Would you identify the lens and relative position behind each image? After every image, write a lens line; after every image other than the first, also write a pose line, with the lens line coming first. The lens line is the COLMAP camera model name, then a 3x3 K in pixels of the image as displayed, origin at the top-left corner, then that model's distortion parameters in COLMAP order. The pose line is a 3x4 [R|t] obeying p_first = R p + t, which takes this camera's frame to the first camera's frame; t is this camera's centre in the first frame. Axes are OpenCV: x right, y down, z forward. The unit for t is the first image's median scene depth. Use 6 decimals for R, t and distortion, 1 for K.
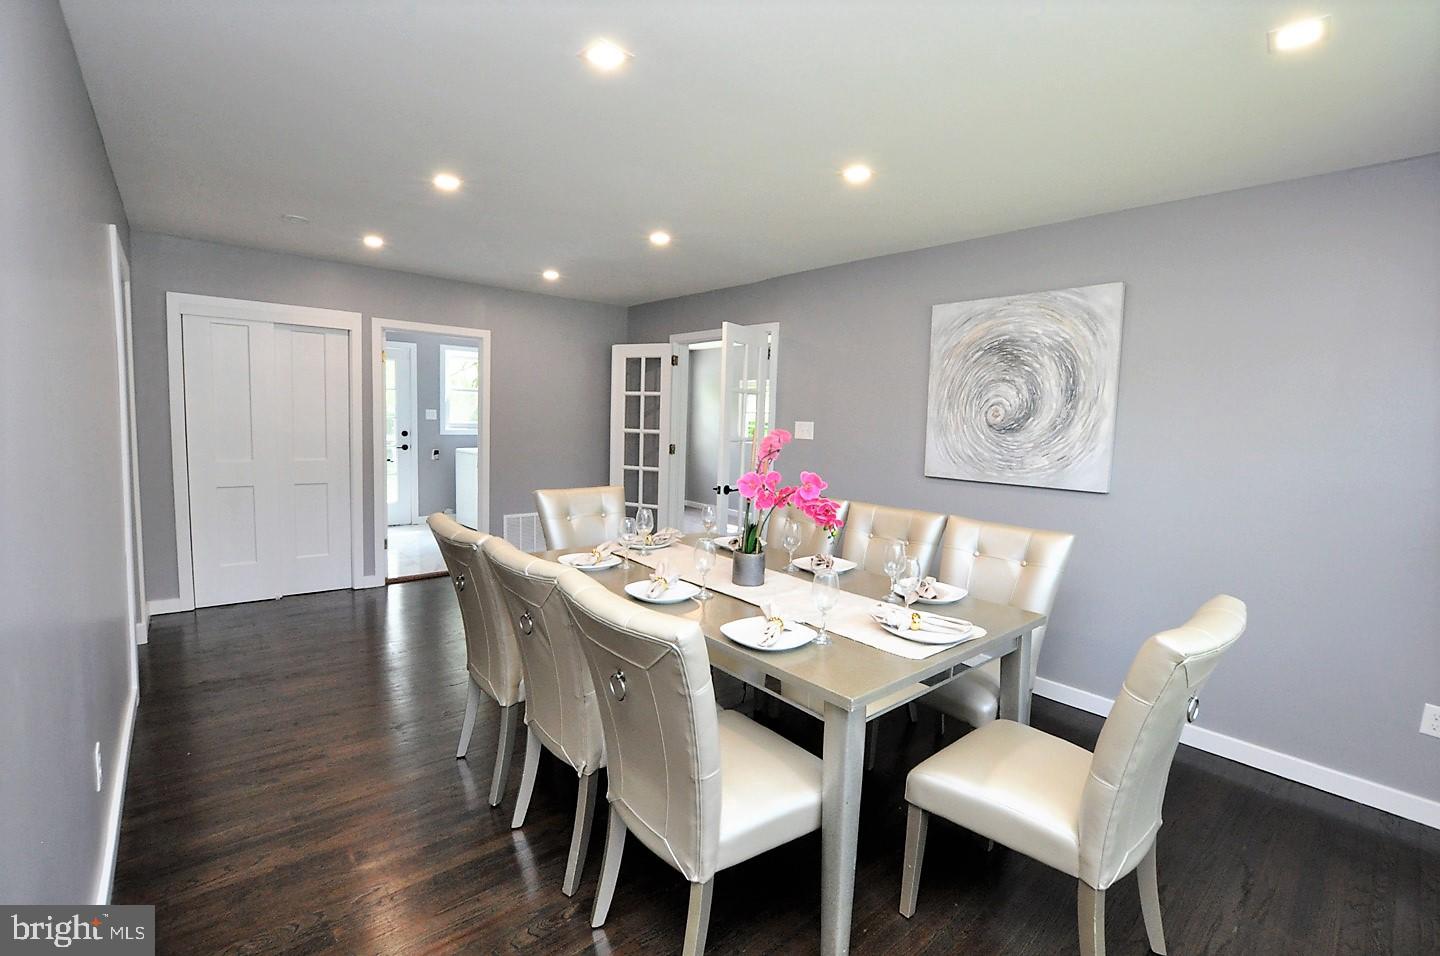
lens RADIAL K [[631.5, 0, 724.8], [0, 631.5, 480.3], [0, 0, 1]] dist [-0.028840, -0.000135]
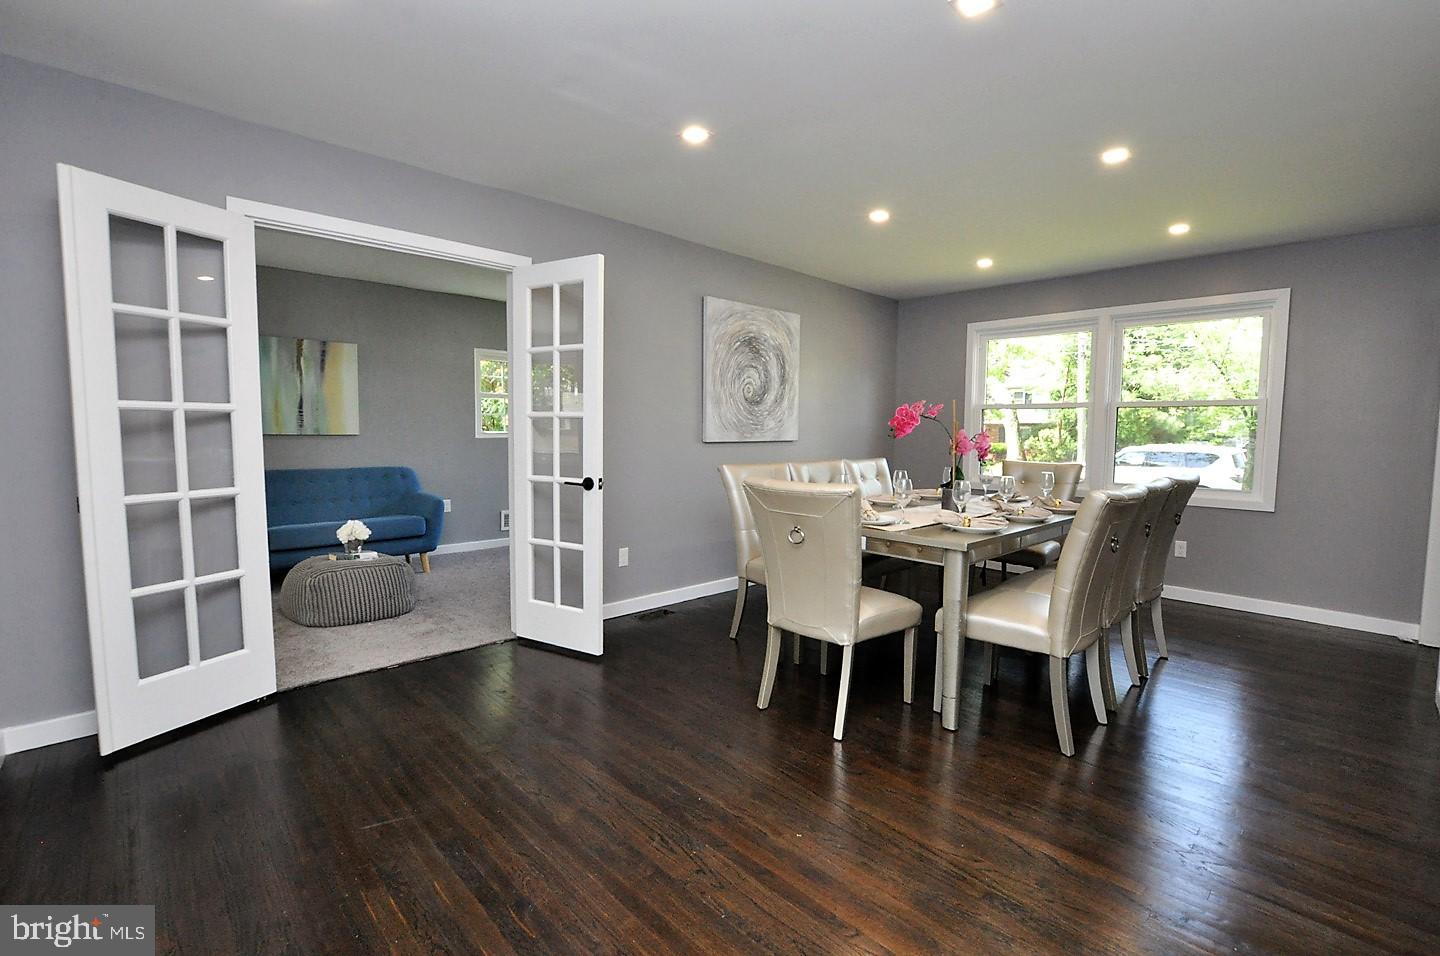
lens RADIAL K [[631.5, 0, 724.8], [0, 631.5, 480.3], [0, 0, 1]] dist [-0.028840, -0.000135]
pose [[-0.046969, -0.131565, 0.990194, -0.953650], [0.068001, 0.988568, 0.134574, -0.102416], [-0.996579, 0.073655, -0.037486, 1.128135]]
